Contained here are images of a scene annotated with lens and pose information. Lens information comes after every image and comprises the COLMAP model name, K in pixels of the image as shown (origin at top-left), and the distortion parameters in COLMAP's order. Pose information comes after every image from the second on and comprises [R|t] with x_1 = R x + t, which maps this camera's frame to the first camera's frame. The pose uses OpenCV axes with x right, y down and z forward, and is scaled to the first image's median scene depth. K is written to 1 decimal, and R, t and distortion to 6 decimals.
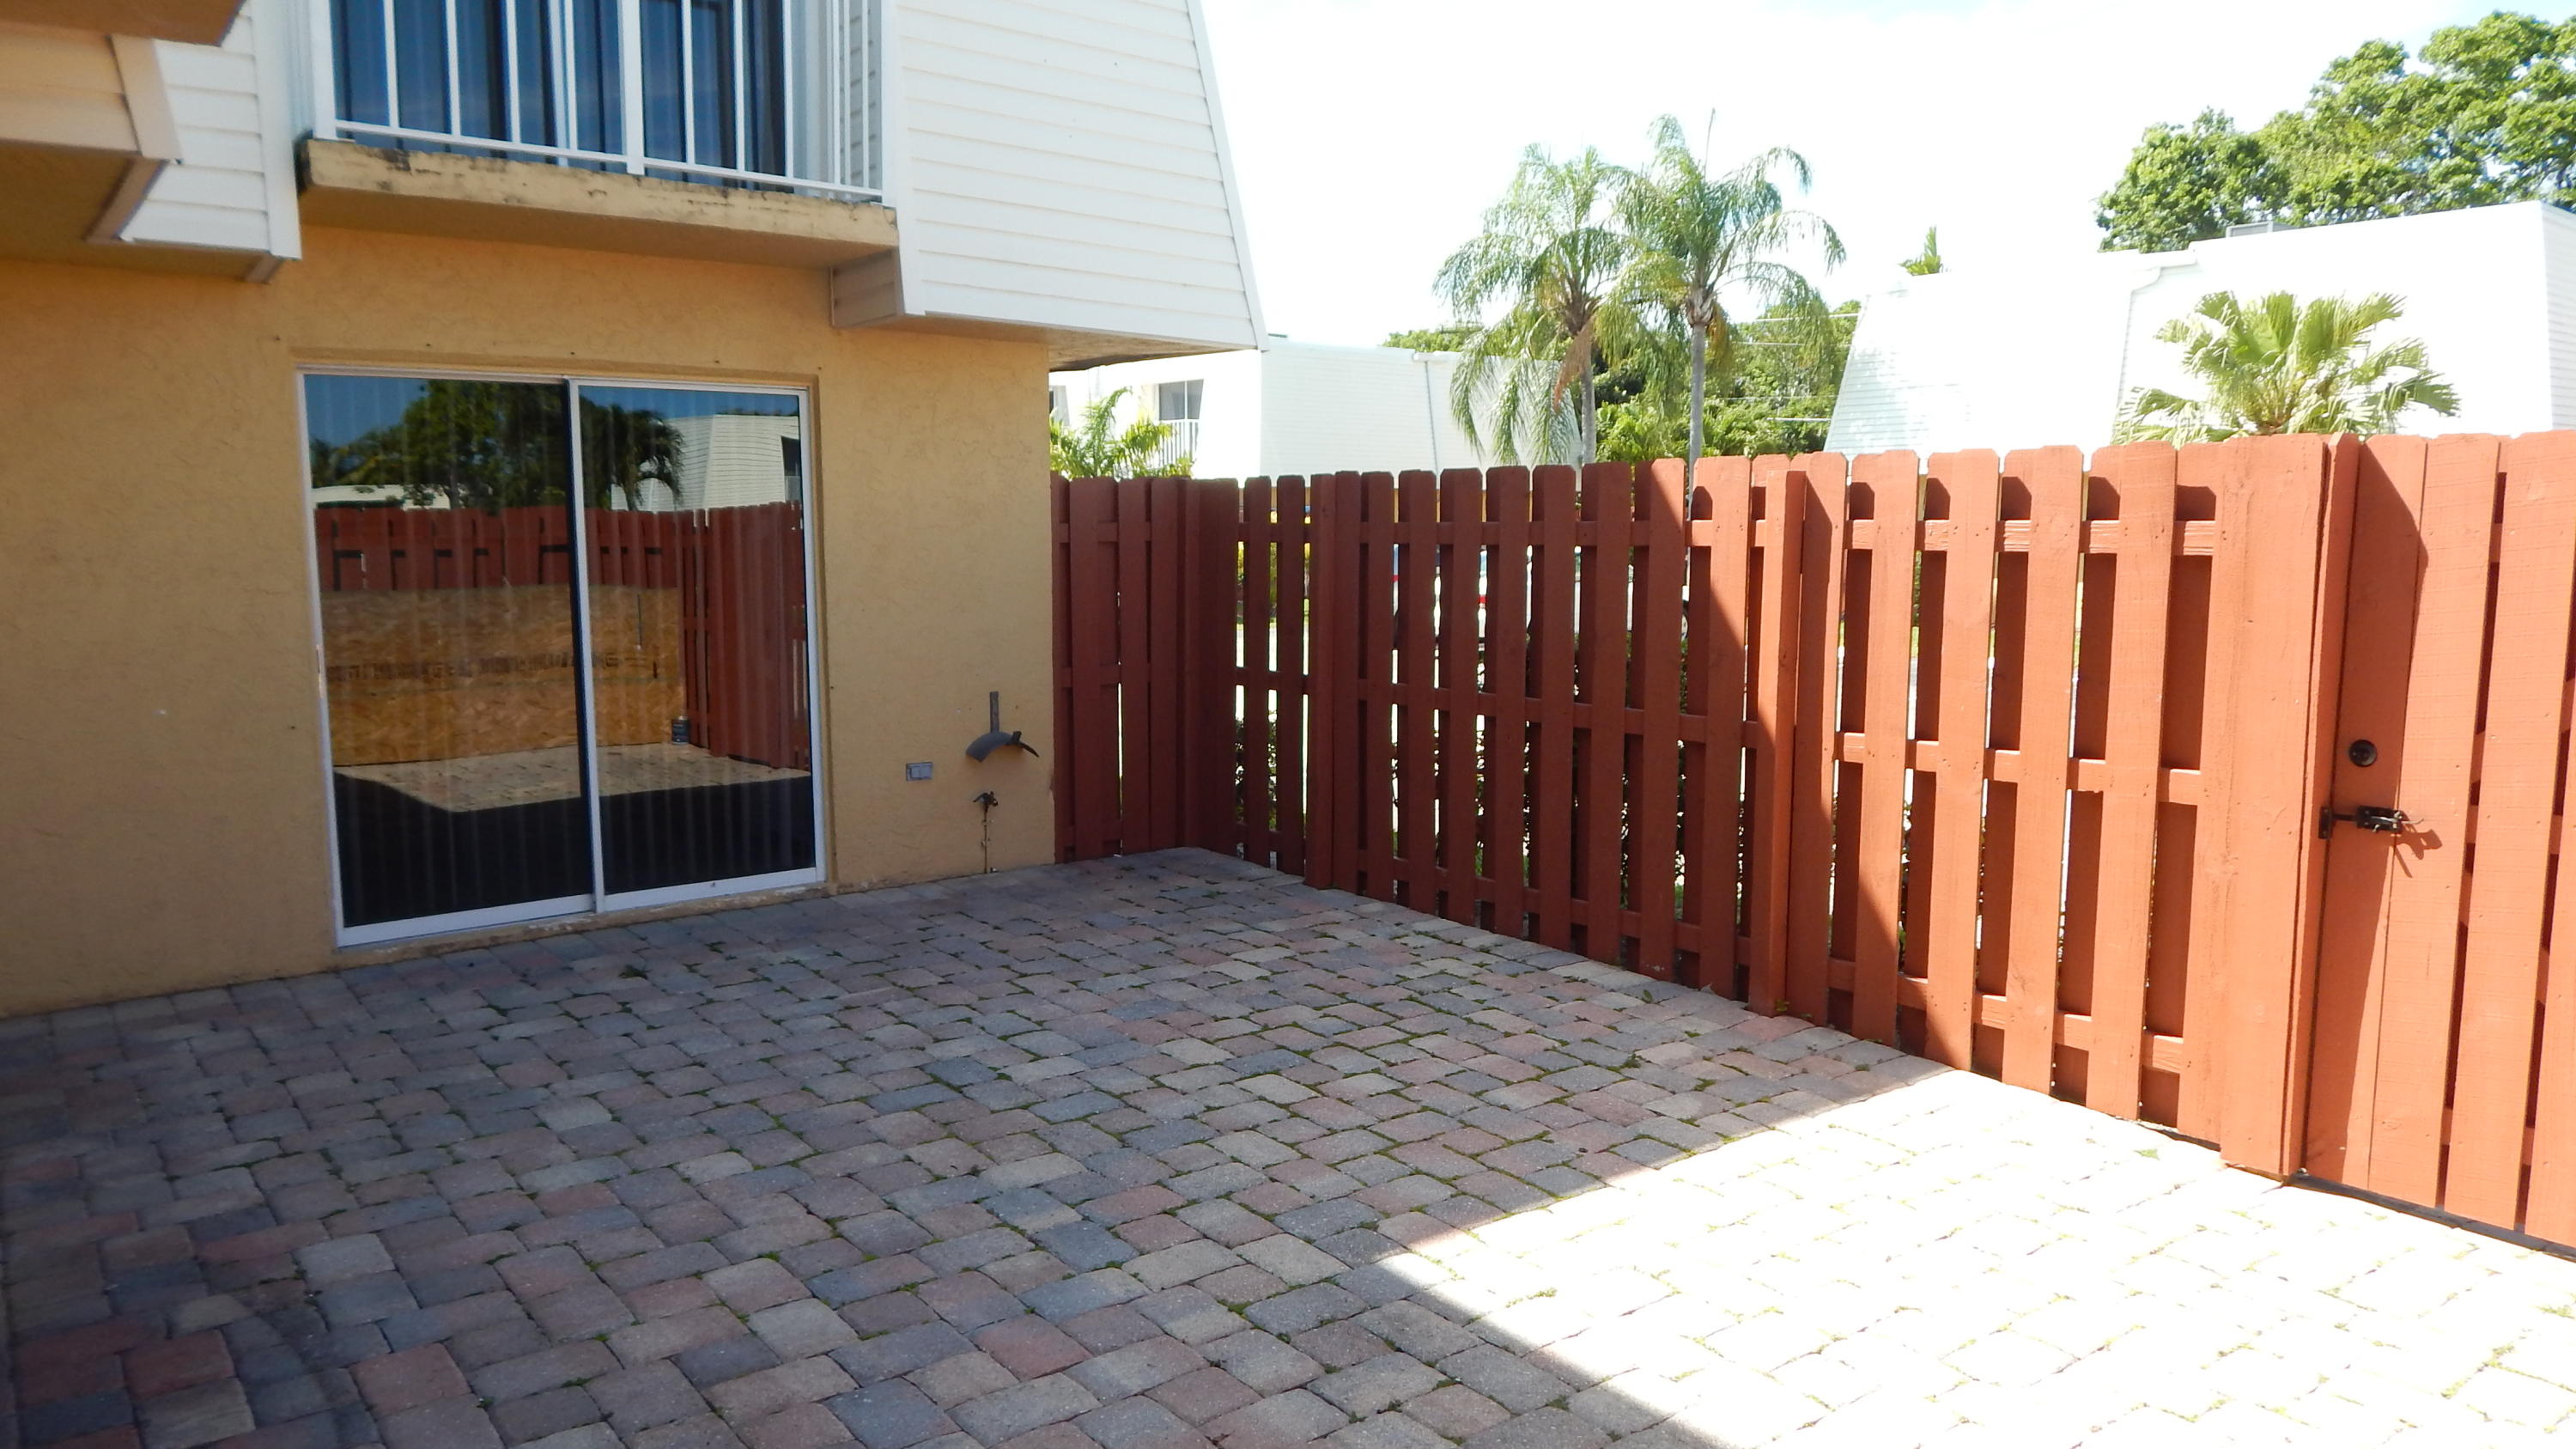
lens RADIAL K [[1723.1, 0, 1295.5], [0, 1723.1, 709.1], [0, 0, 1]] dist [0.017634, 0.000282]
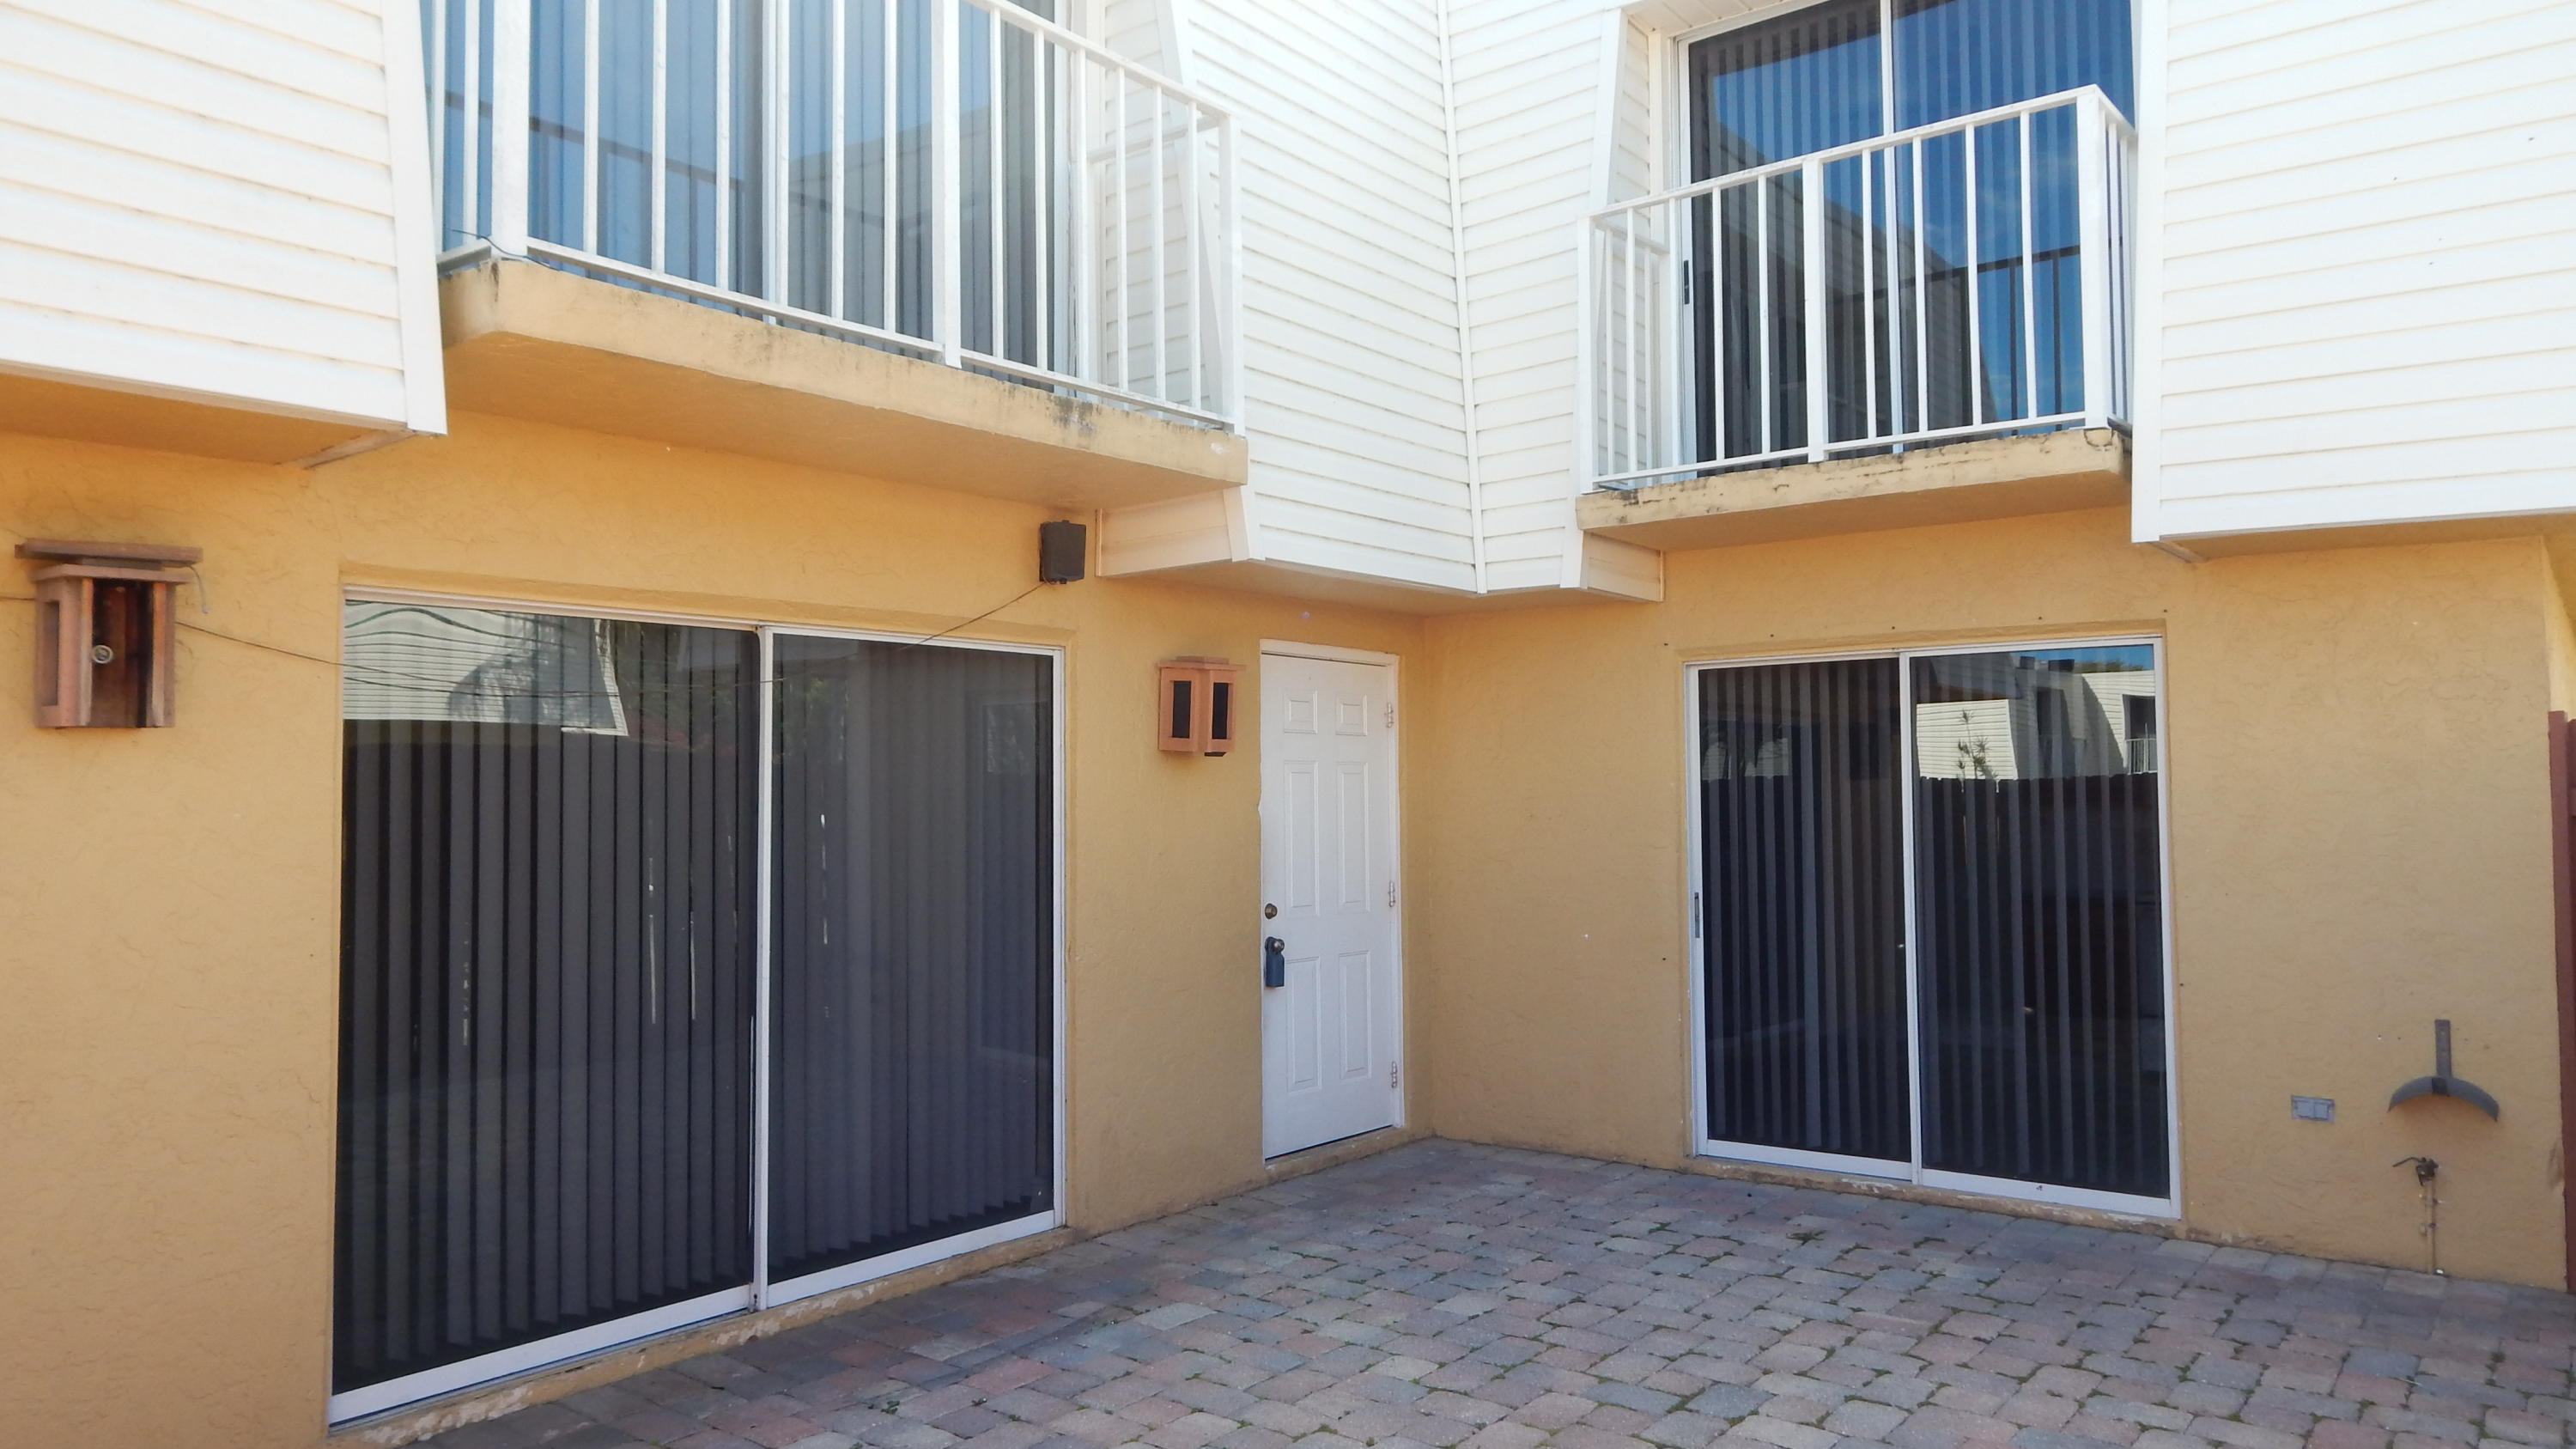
lens RADIAL K [[1723.1, 0, 1294.9], [0, 1723.1, 733.8], [0, 0, 1]] dist [0.017634, 0.000282]
pose [[0.243161, -0.033069, -0.969422, 0.588570], [-0.097824, 0.993487, -0.058427, -0.055636], [0.965040, 0.109040, 0.238343, 0.491533]]
